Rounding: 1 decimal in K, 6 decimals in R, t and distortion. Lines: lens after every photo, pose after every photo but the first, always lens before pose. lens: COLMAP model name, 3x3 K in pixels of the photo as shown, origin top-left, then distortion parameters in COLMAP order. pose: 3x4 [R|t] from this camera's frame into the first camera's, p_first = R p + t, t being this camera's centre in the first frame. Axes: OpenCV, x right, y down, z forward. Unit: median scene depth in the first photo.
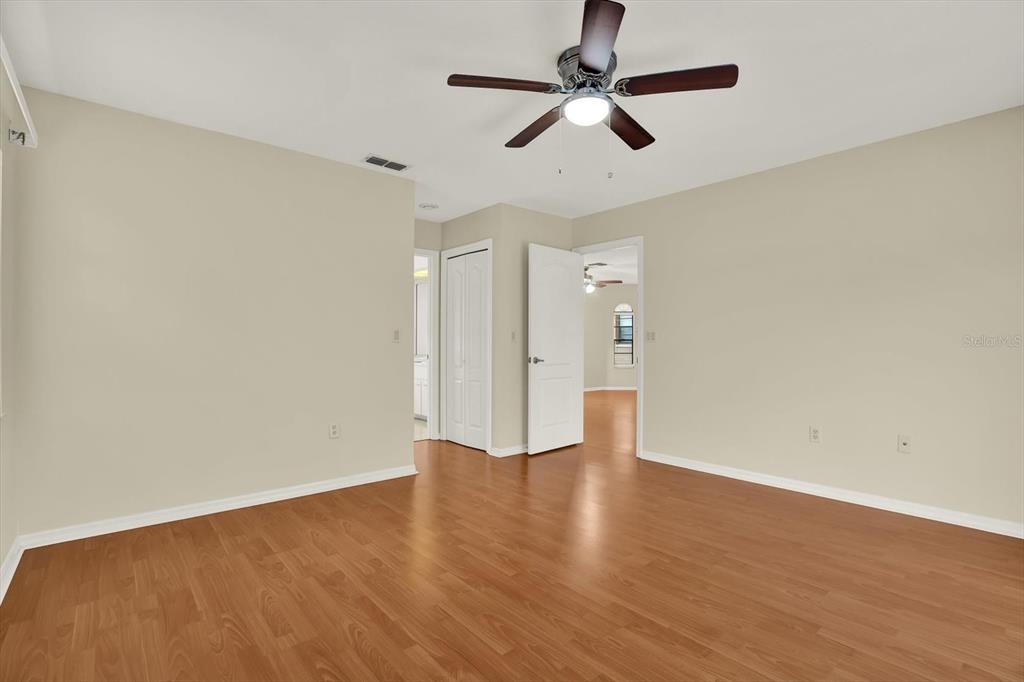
lens RADIAL K [[475.9, 0, 505.9], [0, 475.9, 344.4], [0, 0, 1]] dist [-0.018184, 0.000506]
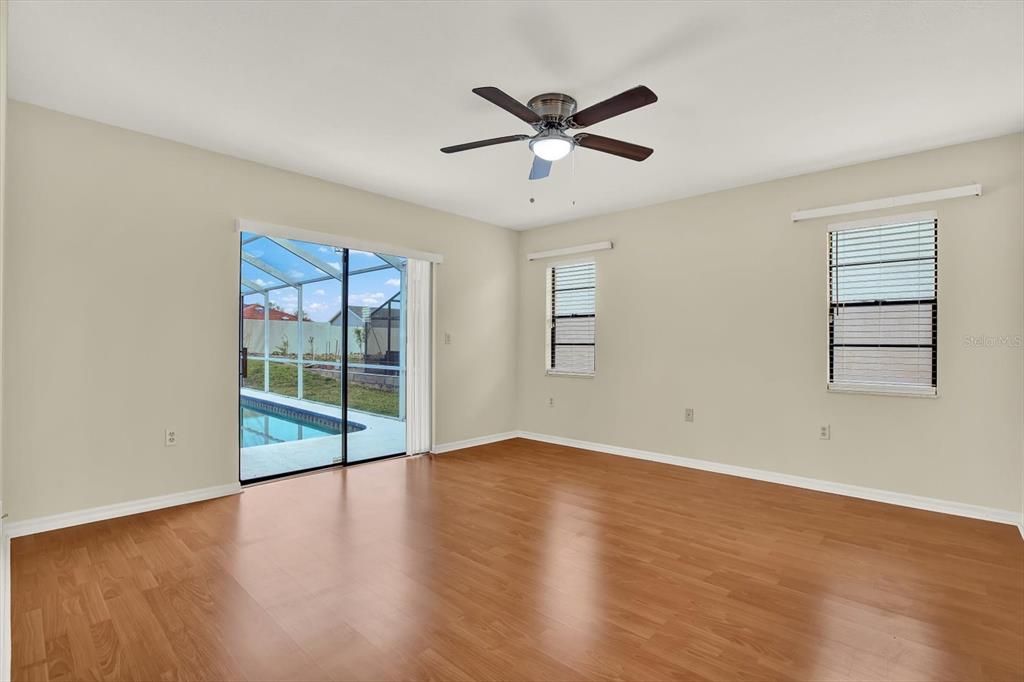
lens RADIAL K [[475.9, 0, 505.9], [0, 475.9, 344.4], [0, 0, 1]] dist [-0.018184, 0.000506]
pose [[-0.992818, -0.003634, -0.119579, 0.435999], [-0.005211, 0.999904, 0.012873, -0.023047], [0.119520, 0.013404, -0.992741, 2.245943]]
